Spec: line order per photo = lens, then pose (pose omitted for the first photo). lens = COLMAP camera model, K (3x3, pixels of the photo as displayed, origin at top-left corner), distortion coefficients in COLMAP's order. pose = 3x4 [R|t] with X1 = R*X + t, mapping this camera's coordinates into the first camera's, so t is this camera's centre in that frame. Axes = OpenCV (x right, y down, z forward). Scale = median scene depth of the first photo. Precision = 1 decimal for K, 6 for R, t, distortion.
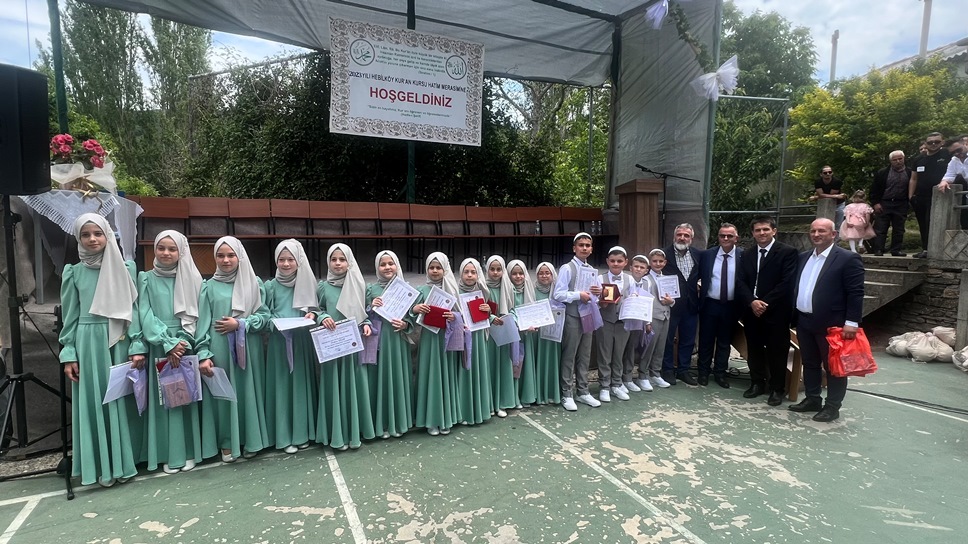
lens RADIAL K [[488.2, 0, 484.0], [0, 488.2, 272.0], [0, 0, 1]] dist [-0.003894, 0.001127]
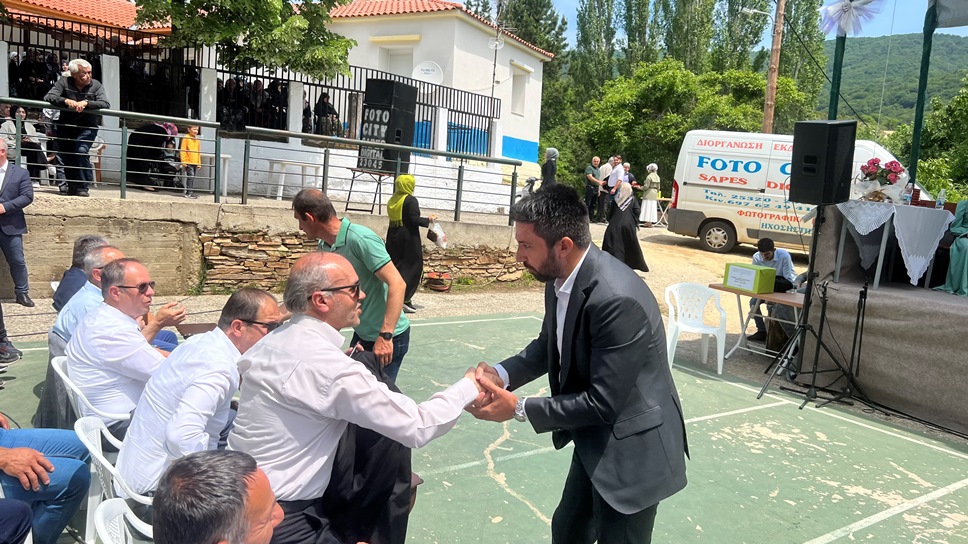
lens RADIAL K [[735.8, 0, 485.6], [0, 735.8, 257.9], [0, 0, 1]] dist [0.055148, -0.054284]
pose [[0.162405, 0.101640, -0.981475, 0.532850], [-0.161670, 0.983979, 0.075147, -0.000481], [0.973390, 0.146471, 0.176235, -0.182739]]
